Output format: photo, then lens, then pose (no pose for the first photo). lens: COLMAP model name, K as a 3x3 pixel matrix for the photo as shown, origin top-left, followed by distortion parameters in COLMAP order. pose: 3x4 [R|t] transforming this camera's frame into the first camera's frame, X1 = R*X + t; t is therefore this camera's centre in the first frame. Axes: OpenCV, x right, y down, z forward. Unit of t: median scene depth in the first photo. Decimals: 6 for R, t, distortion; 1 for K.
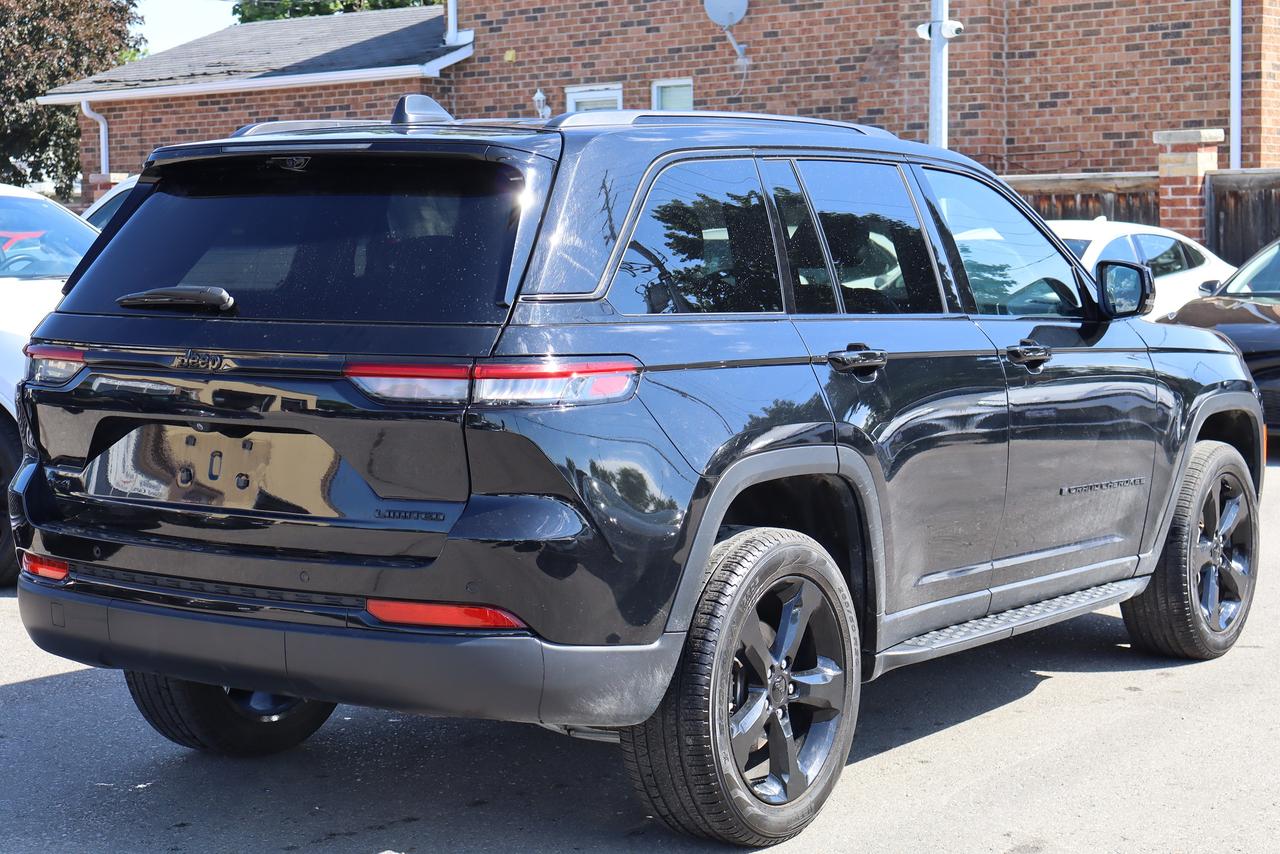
lens RADIAL K [[2393.4, 0, 640.2], [0, 2393.4, 425.6], [0, 0, 1]] dist [0.022803, 0.000000]
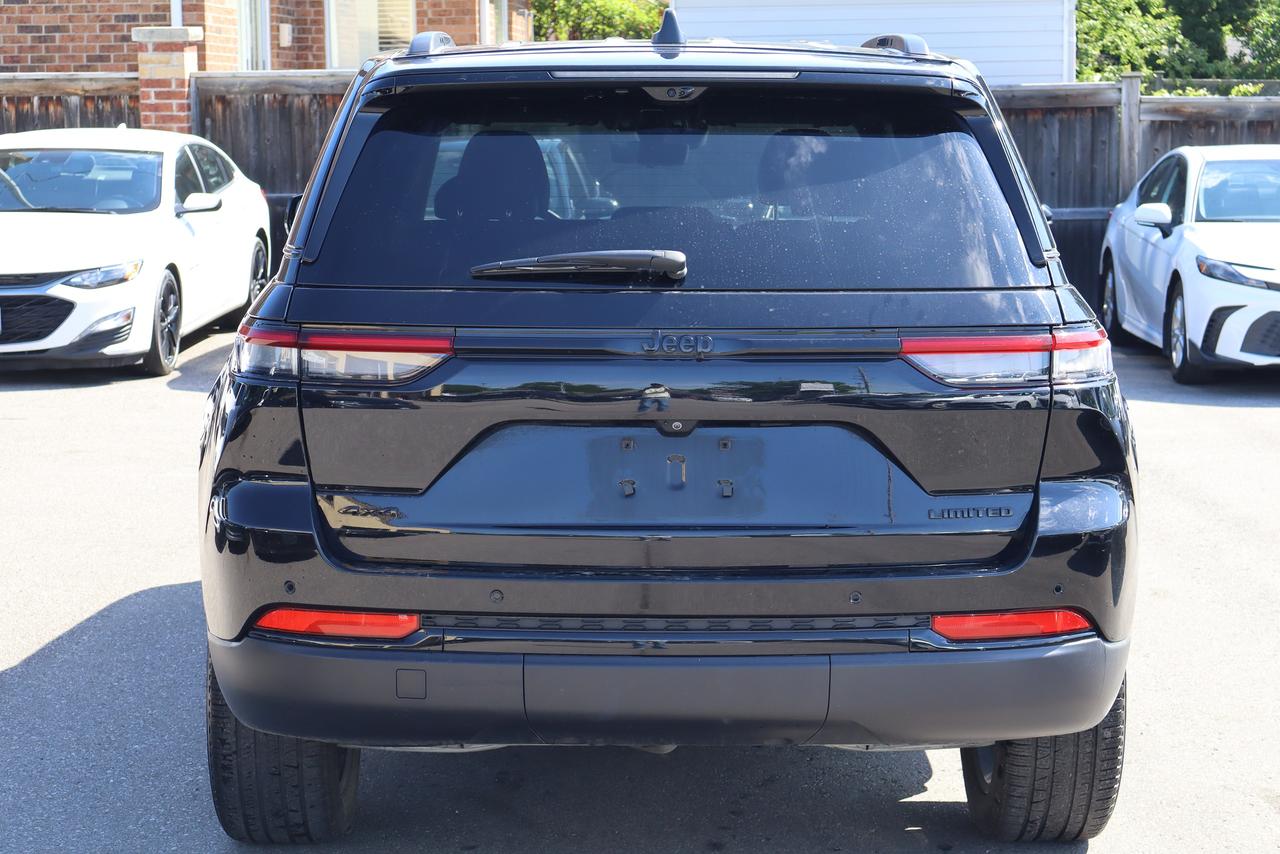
lens RADIAL K [[2657.9, 0, 640.1], [0, 2657.9, 427.3], [0, 0, 1]] dist [-0.040162, 0.000000]
pose [[0.819627, -0.059111, 0.569839, -0.202276], [0.040302, 0.998148, 0.045572, -0.011456], [-0.571478, -0.014386, 0.820491, 0.079253]]
